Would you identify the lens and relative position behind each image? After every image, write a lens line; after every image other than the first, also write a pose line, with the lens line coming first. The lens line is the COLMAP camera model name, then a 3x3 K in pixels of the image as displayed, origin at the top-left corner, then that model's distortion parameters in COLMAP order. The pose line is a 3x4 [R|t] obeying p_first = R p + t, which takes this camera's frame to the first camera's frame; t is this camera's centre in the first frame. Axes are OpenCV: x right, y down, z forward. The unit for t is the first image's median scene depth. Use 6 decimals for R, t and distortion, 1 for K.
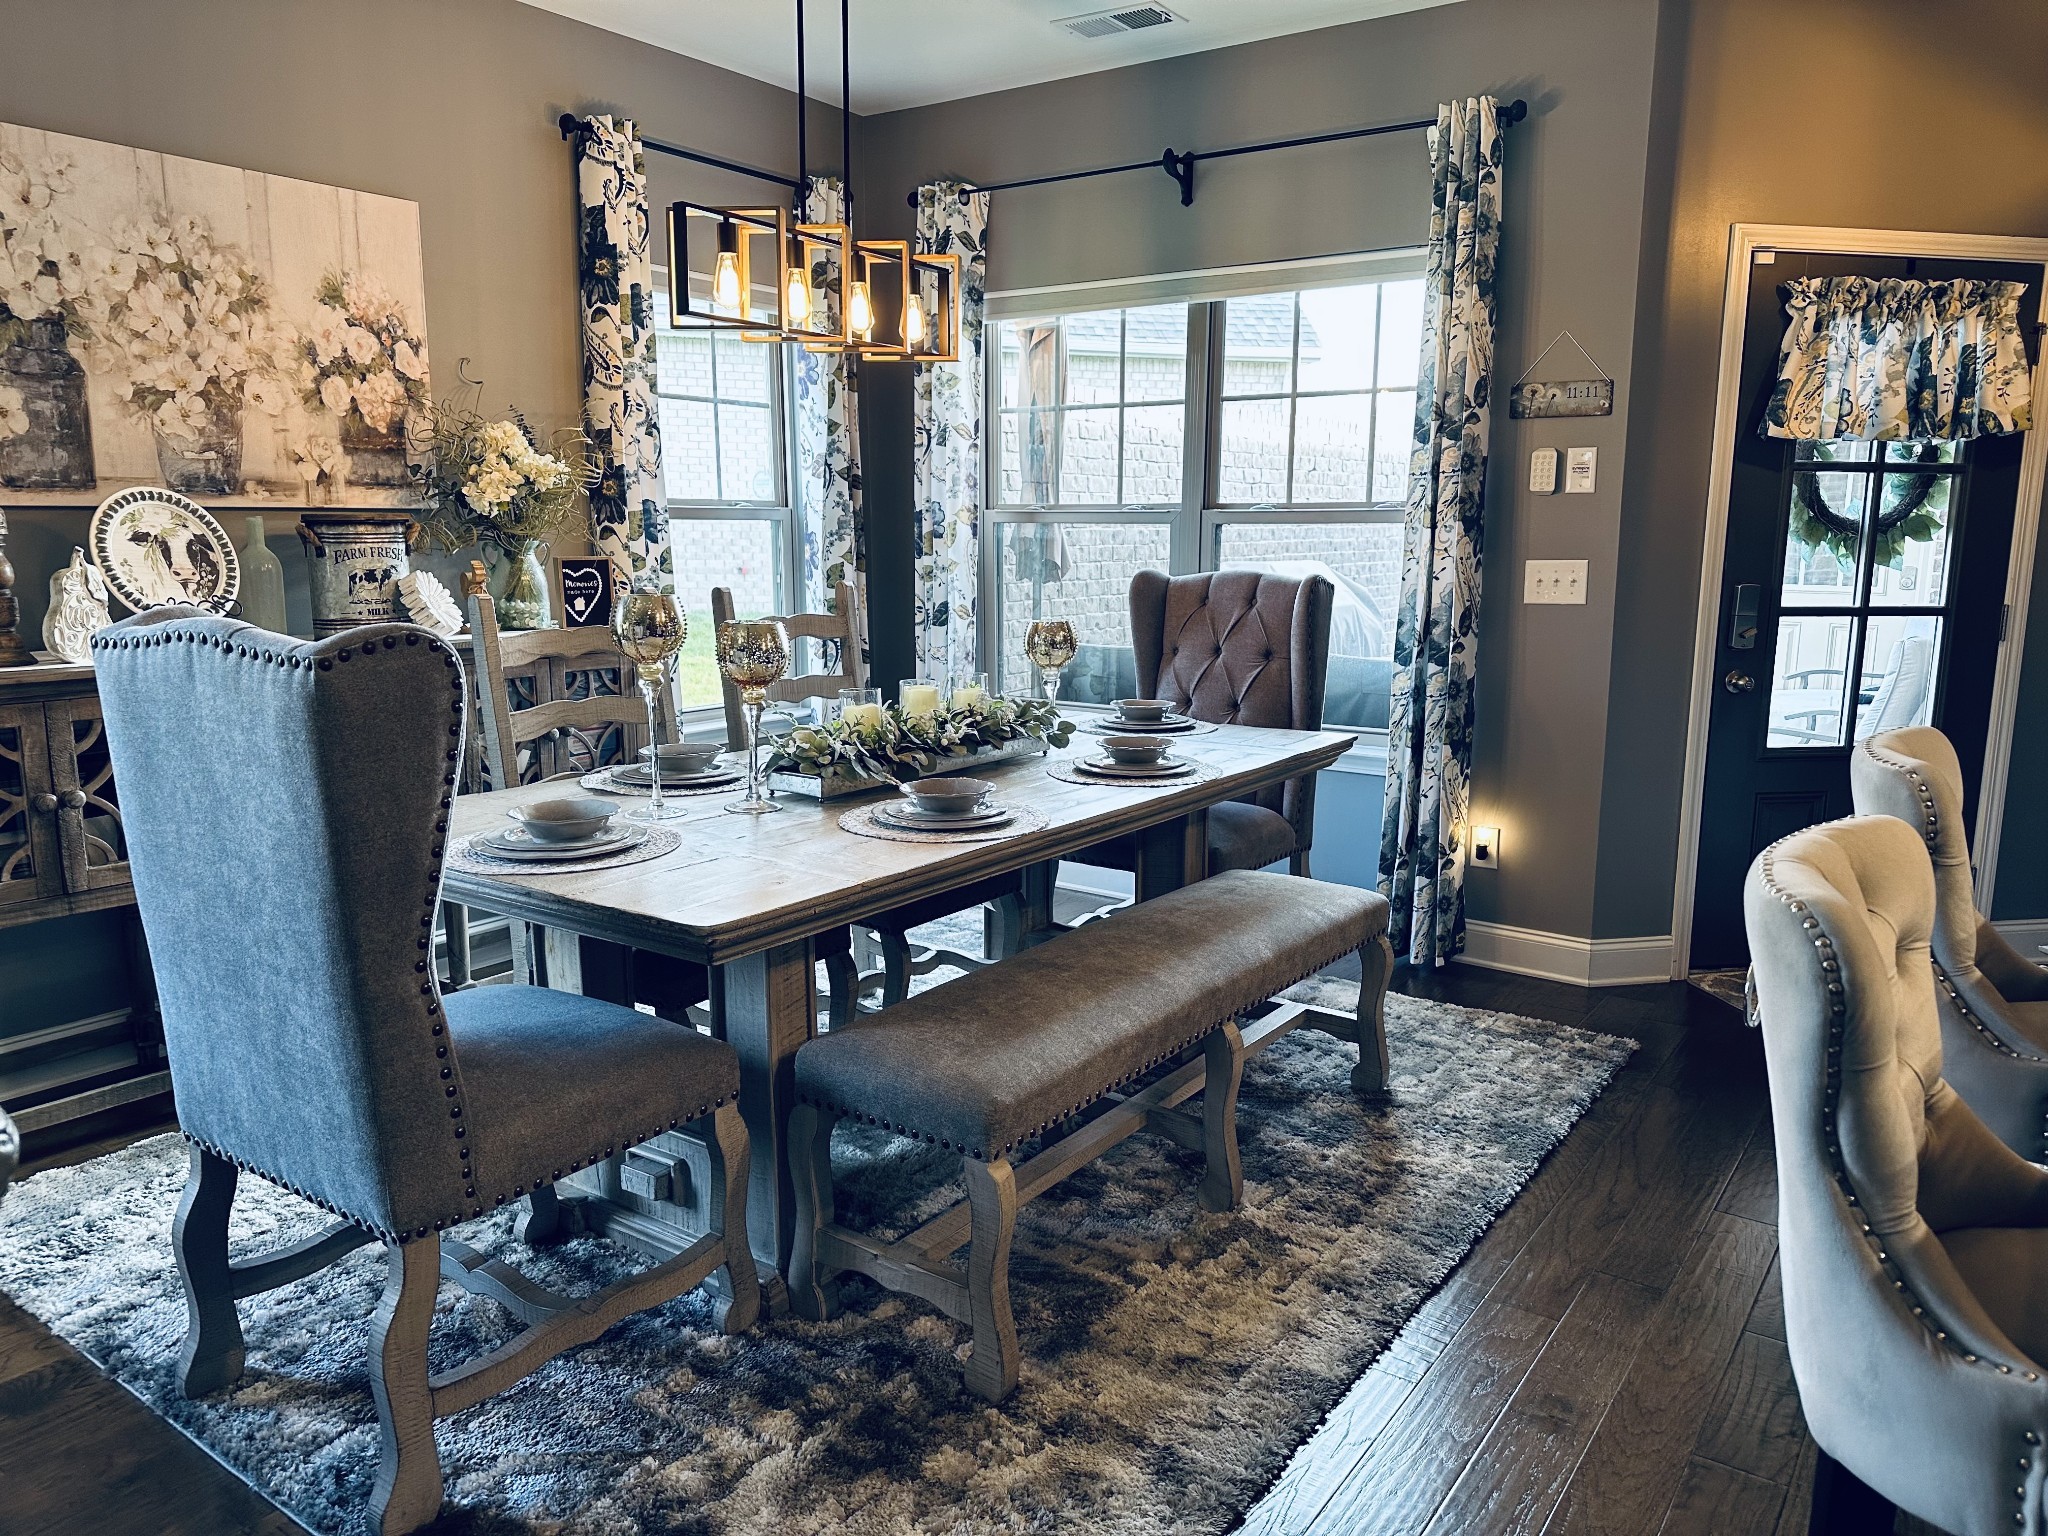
lens RADIAL K [[1456.7, 0, 1119.3], [0, 1456.7, 720.7], [0, 0, 1]] dist [-0.019770, -0.021661]
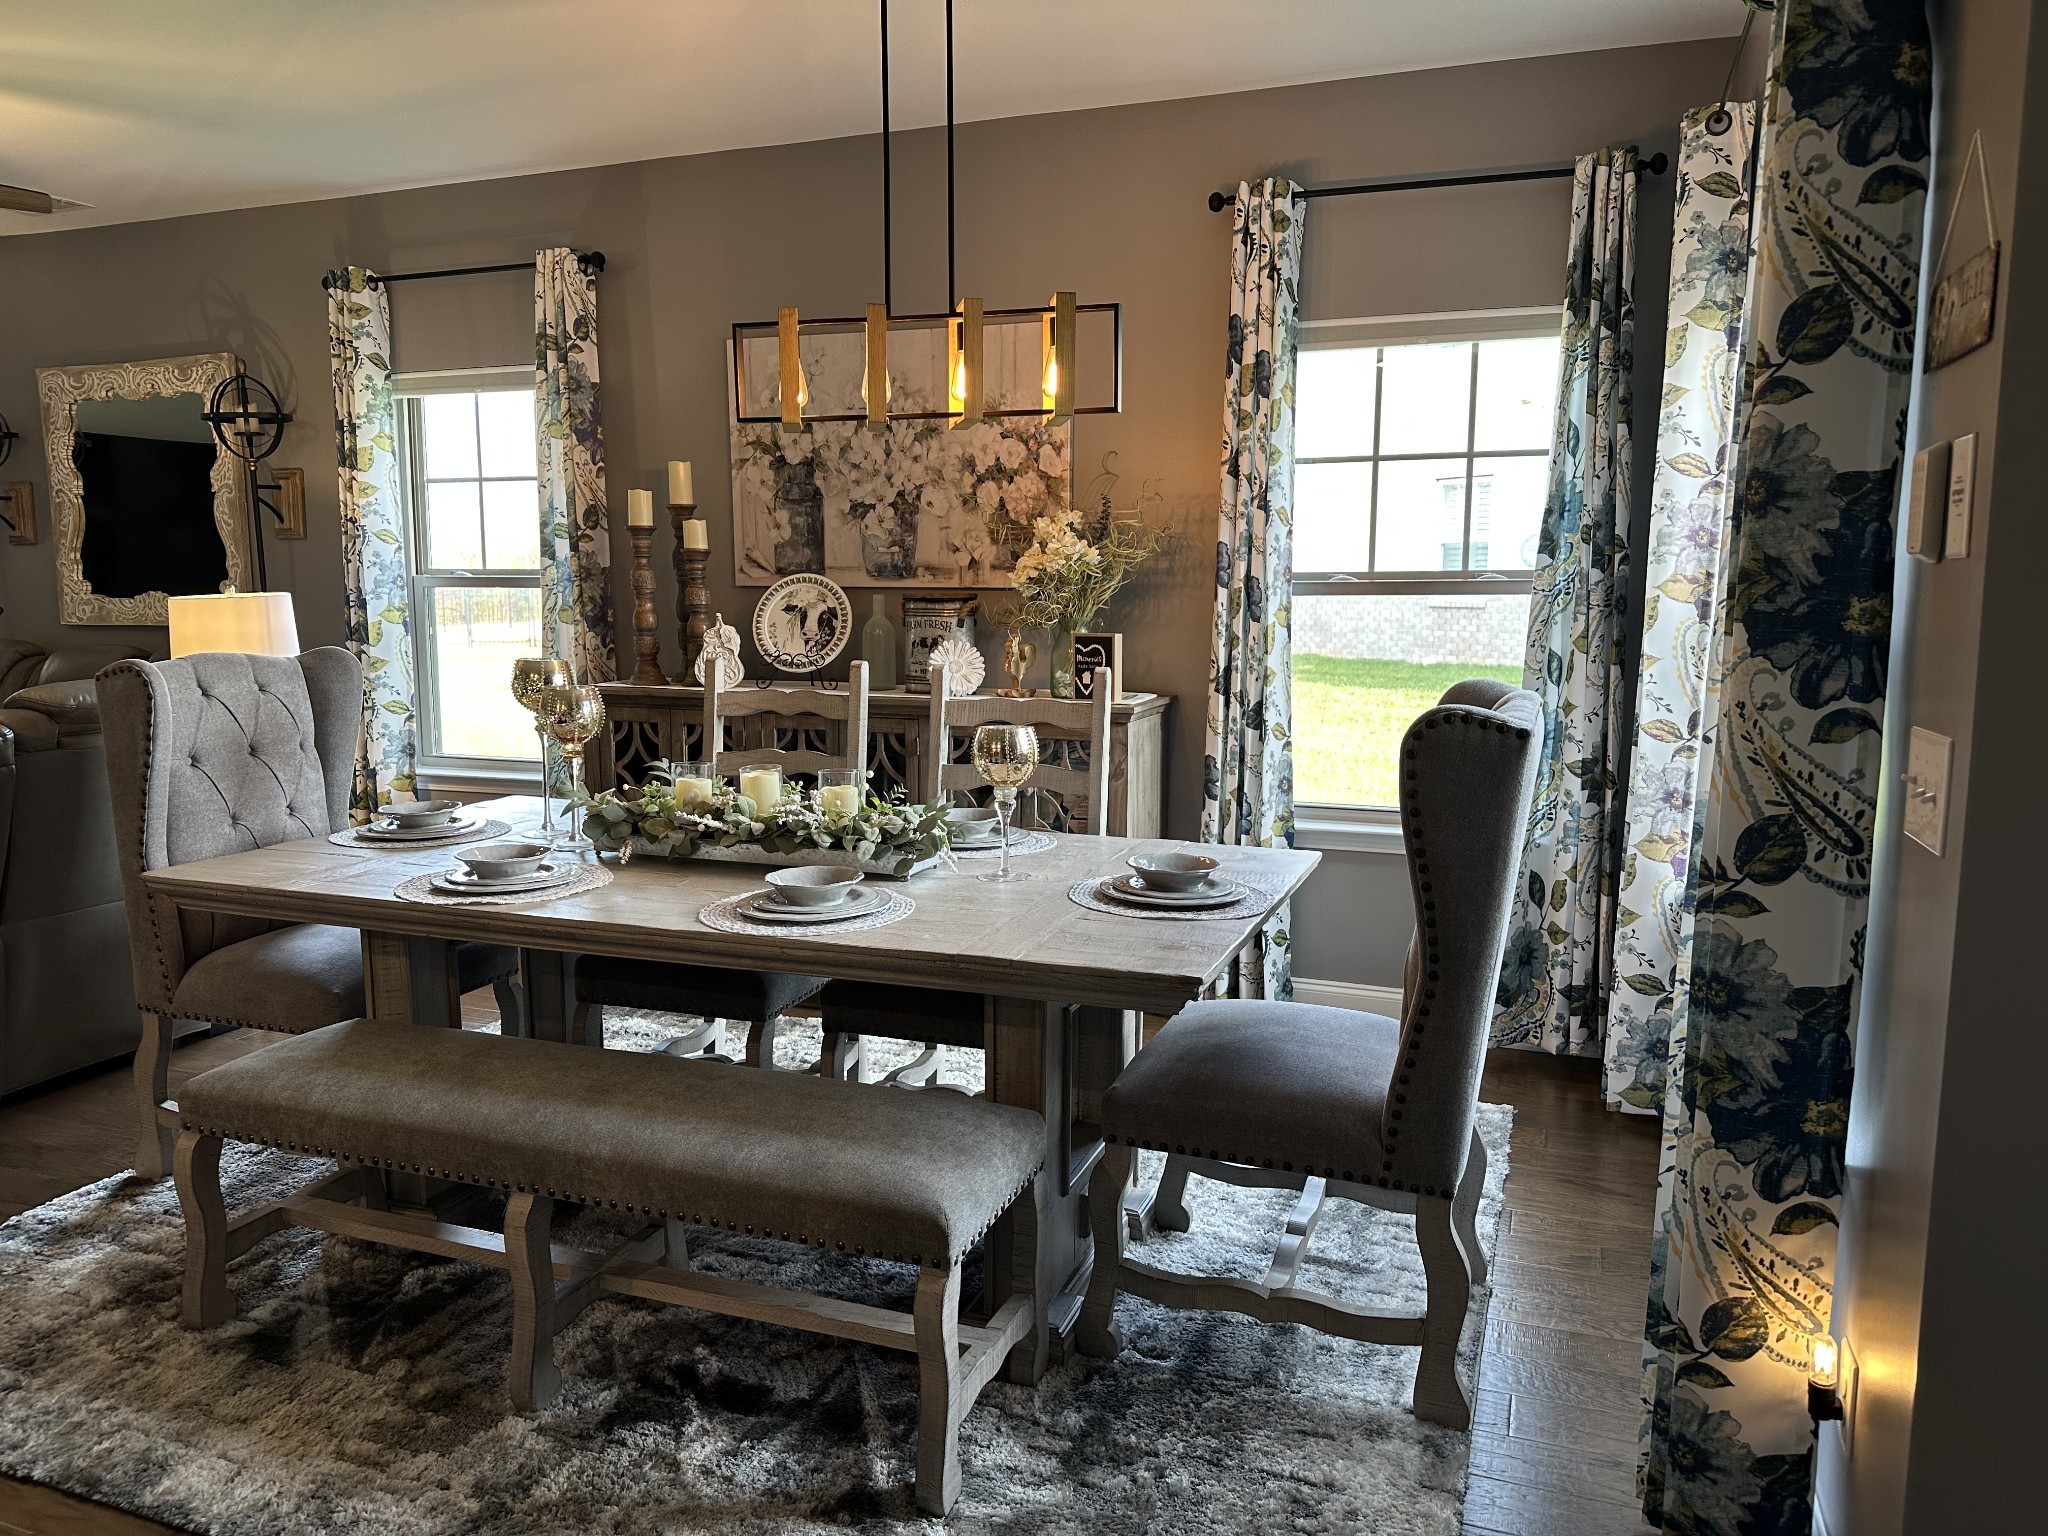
lens RADIAL K [[1408.6, 0, 1028.4], [0, 1408.6, 769.0], [0, 0, 1]] dist [0.024883, -0.035087]
pose [[0.217883, 0.123338, -0.968150, 0.703550], [-0.132493, 0.986537, 0.095863, -0.121814], [0.966940, 0.107386, 0.231291, 0.822006]]
